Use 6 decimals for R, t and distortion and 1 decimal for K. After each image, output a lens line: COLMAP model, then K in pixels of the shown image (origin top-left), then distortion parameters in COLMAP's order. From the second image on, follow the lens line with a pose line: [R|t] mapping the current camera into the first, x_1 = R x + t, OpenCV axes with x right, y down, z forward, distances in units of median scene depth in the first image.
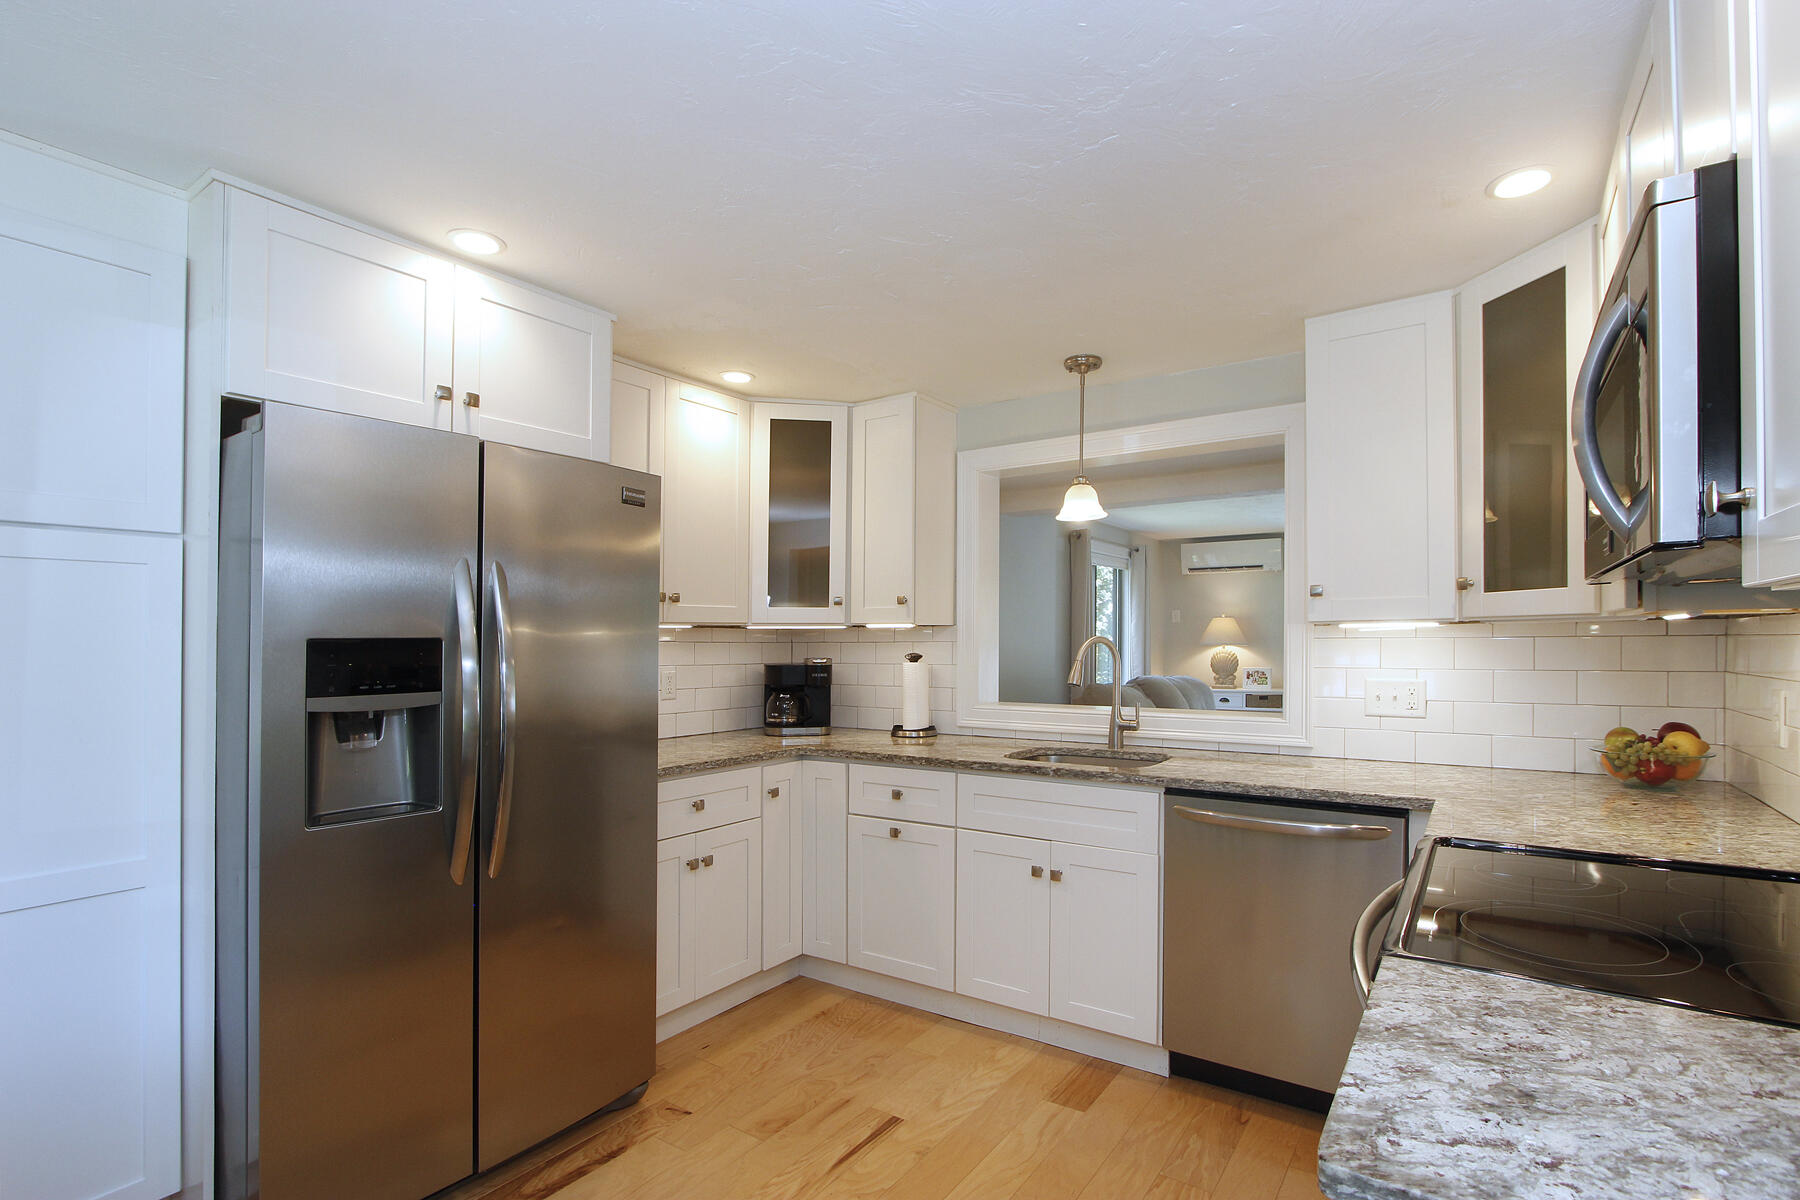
lens RADIAL K [[864.6, 0, 908.4], [0, 864.6, 635.4], [0, 0, 1]] dist [-0.015065, -0.003015]
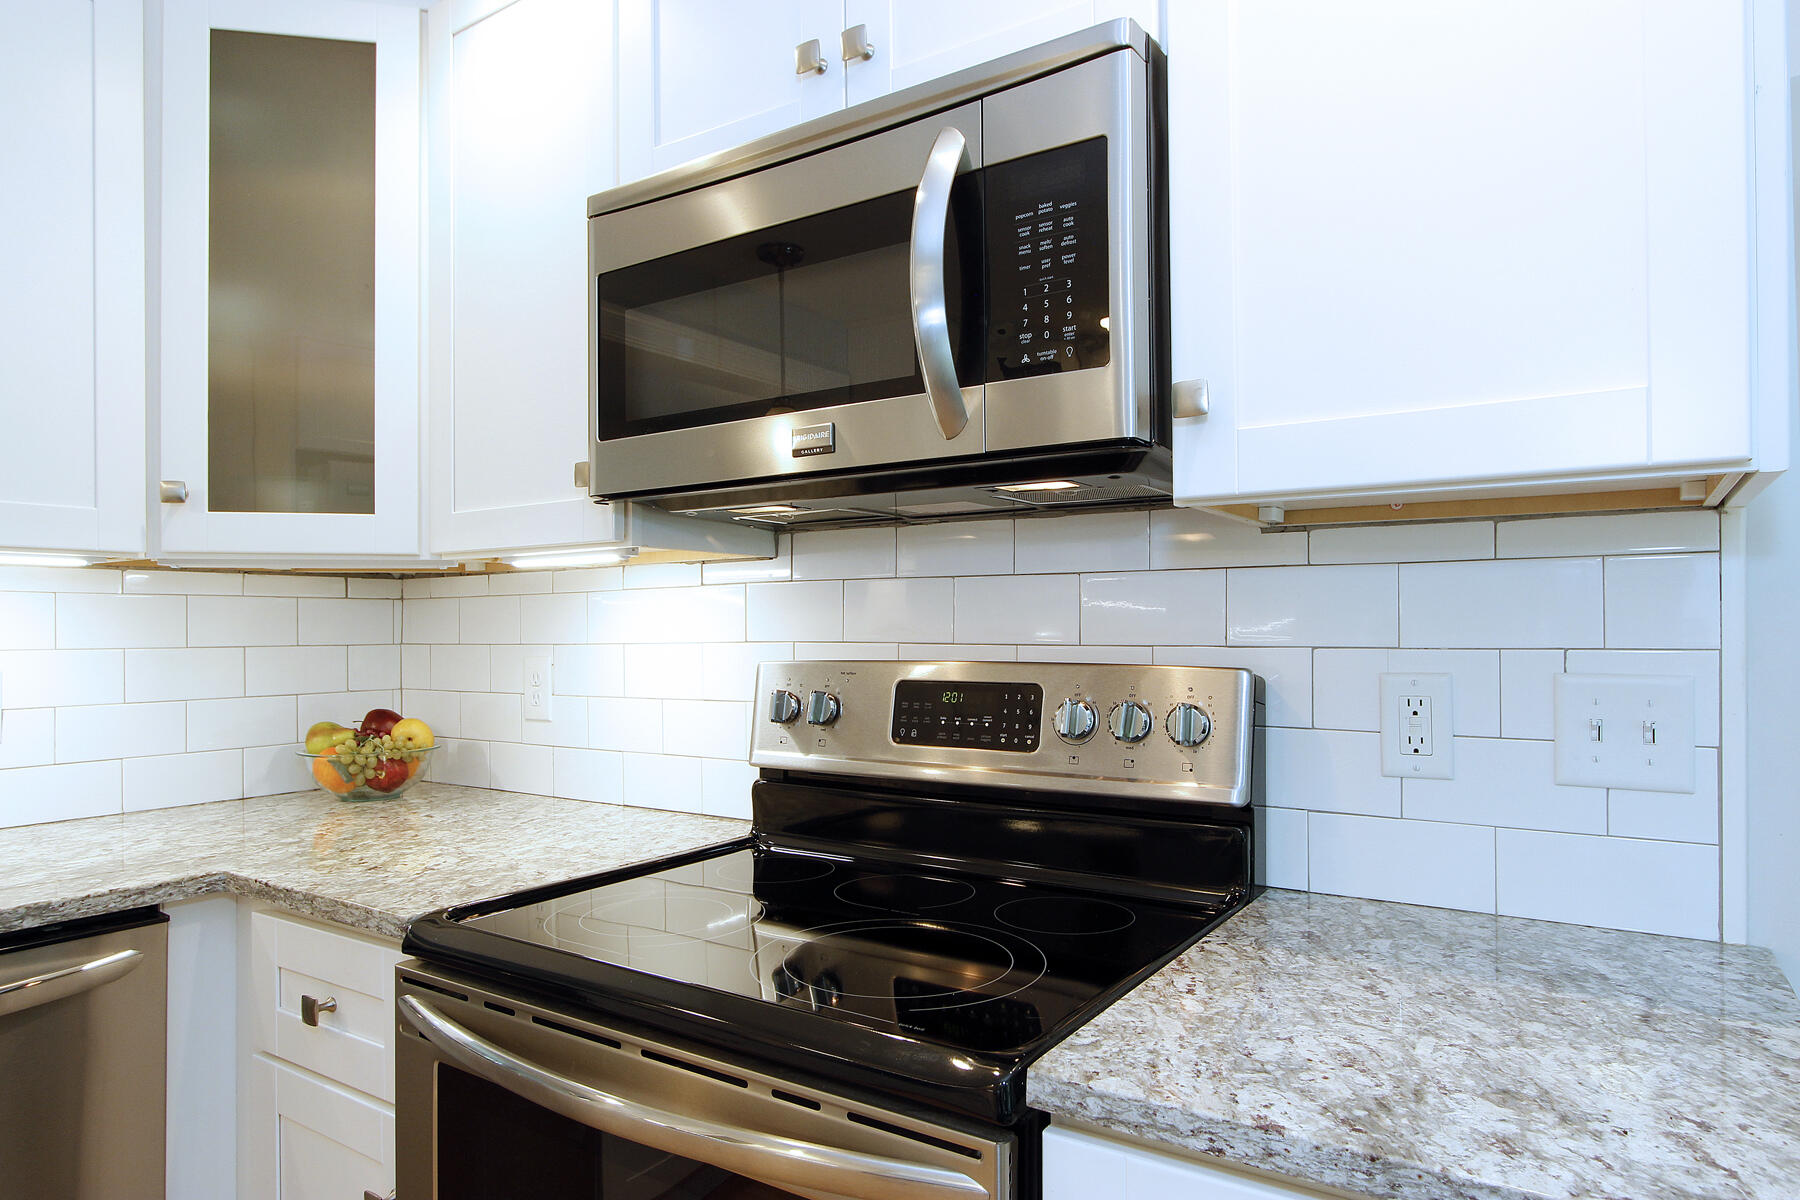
lens RADIAL K [[1062.6, 0, 935.0], [0, 1062.6, 556.5], [0, 0, 1]] dist [-0.002541, -0.000715]
pose [[-0.048411, 0.081343, 0.995510, -0.085634], [0.000467, 0.996680, -0.081416, 0.040762], [-0.998827, -0.003477, -0.048288, 0.511190]]
